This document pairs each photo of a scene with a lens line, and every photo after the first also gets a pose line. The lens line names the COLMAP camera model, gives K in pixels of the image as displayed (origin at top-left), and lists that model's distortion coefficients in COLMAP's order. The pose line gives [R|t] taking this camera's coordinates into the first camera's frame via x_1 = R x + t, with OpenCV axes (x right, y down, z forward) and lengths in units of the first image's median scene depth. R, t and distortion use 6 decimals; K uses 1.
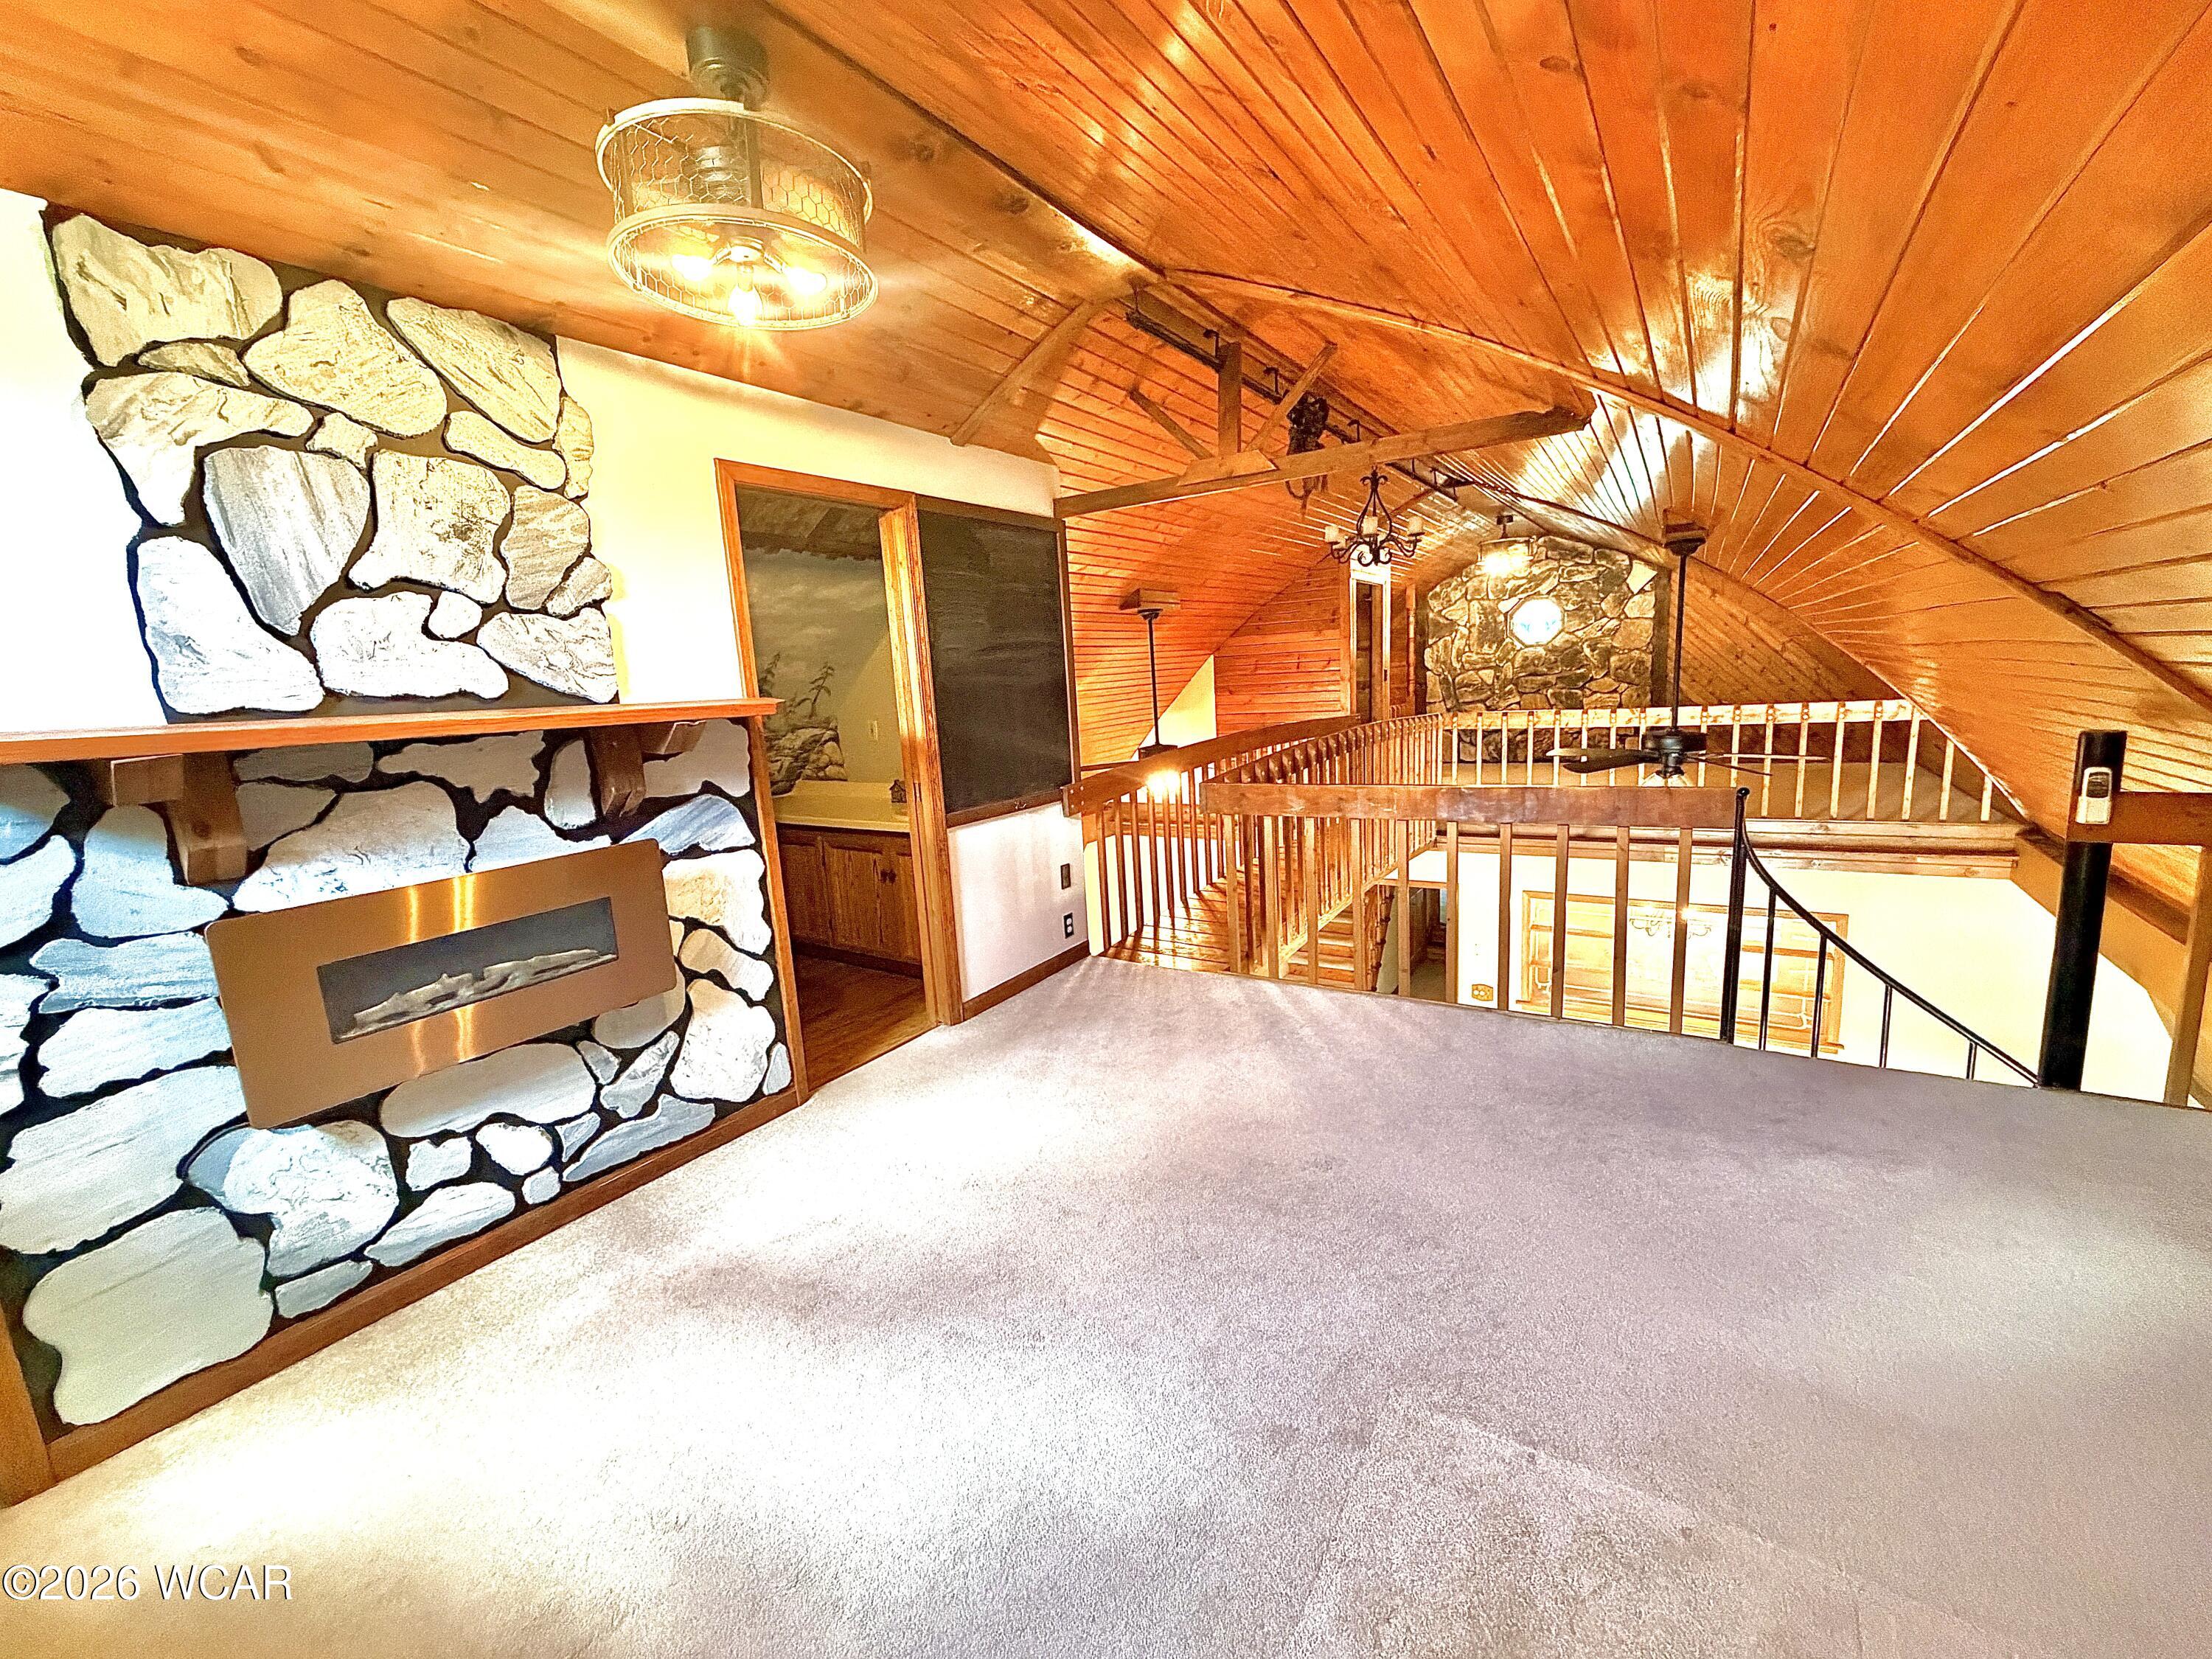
lens RADIAL K [[884.4, 0, 1098.6], [0, 884.4, 827.6], [0, 0, 1]] dist [-0.000225, -0.000148]
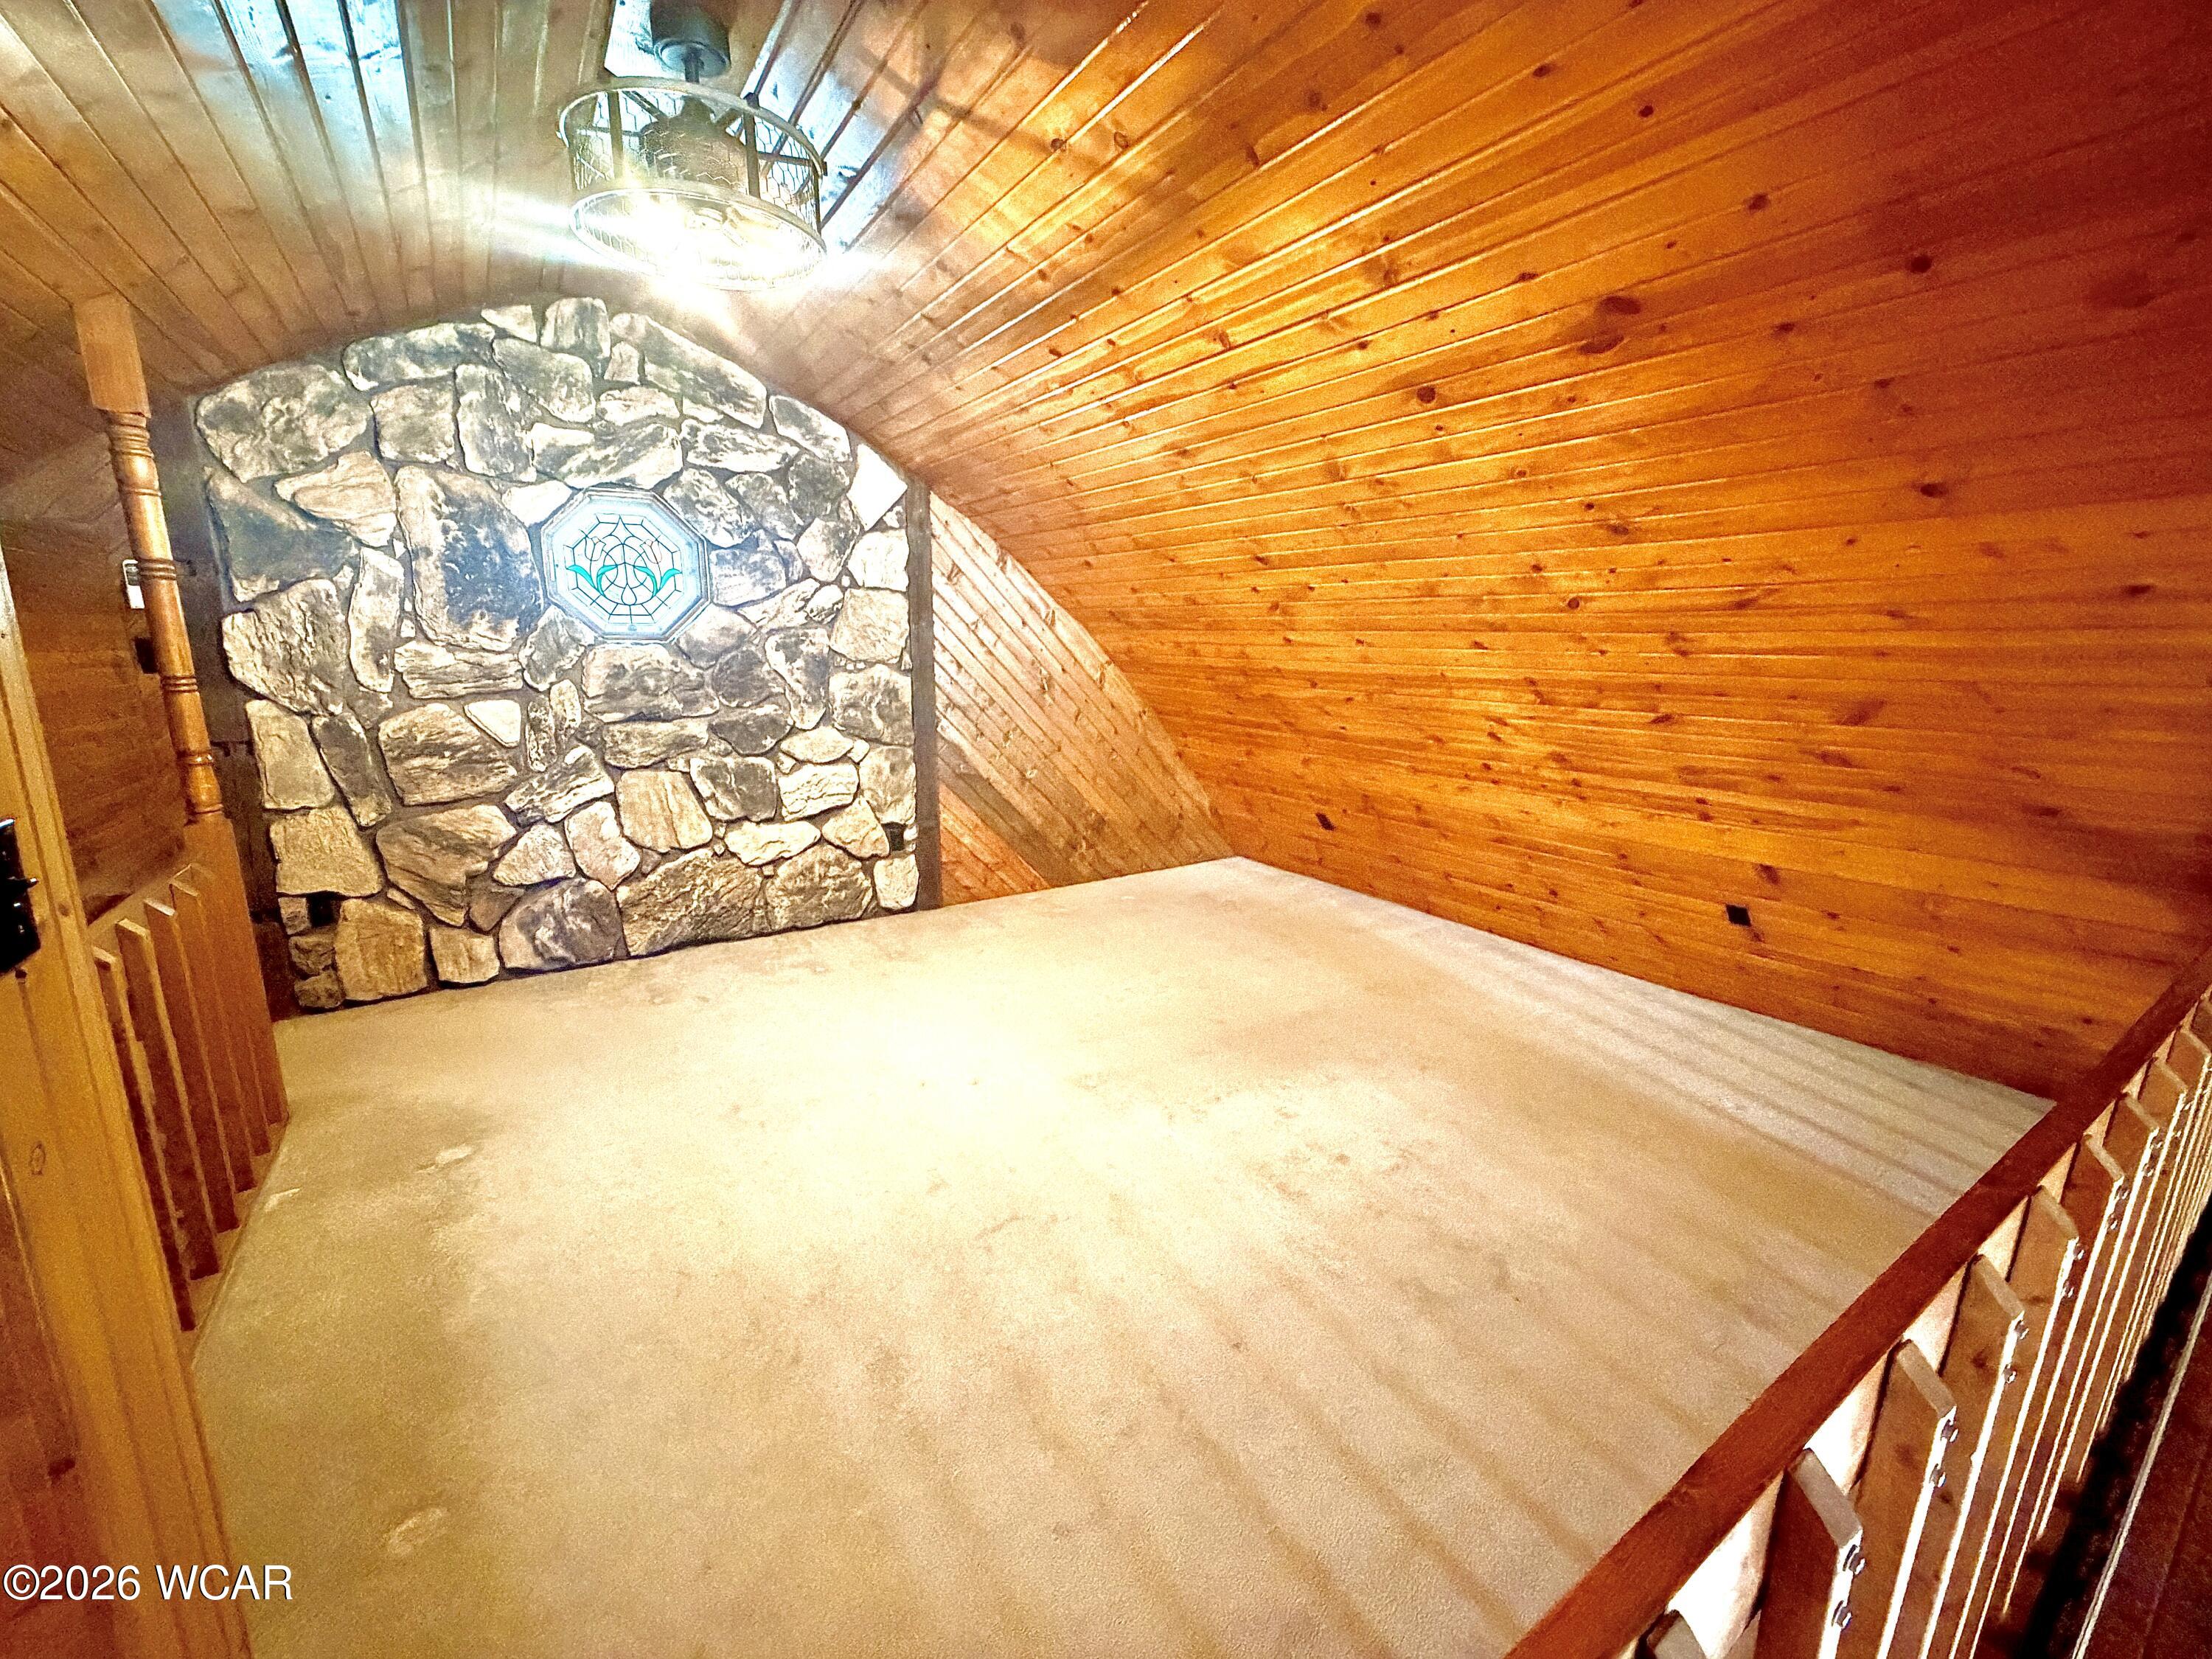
lens RADIAL K [[884.4, 0, 1105.8], [0, 884.4, 831.7], [0, 0, 1]] dist [-0.000225, -0.000148]
pose [[0.381047, -0.132125, 0.915066, 0.235980], [0.117600, 0.988623, 0.093776, -0.142006], [-0.917046, 0.071878, 0.392250, 0.708438]]
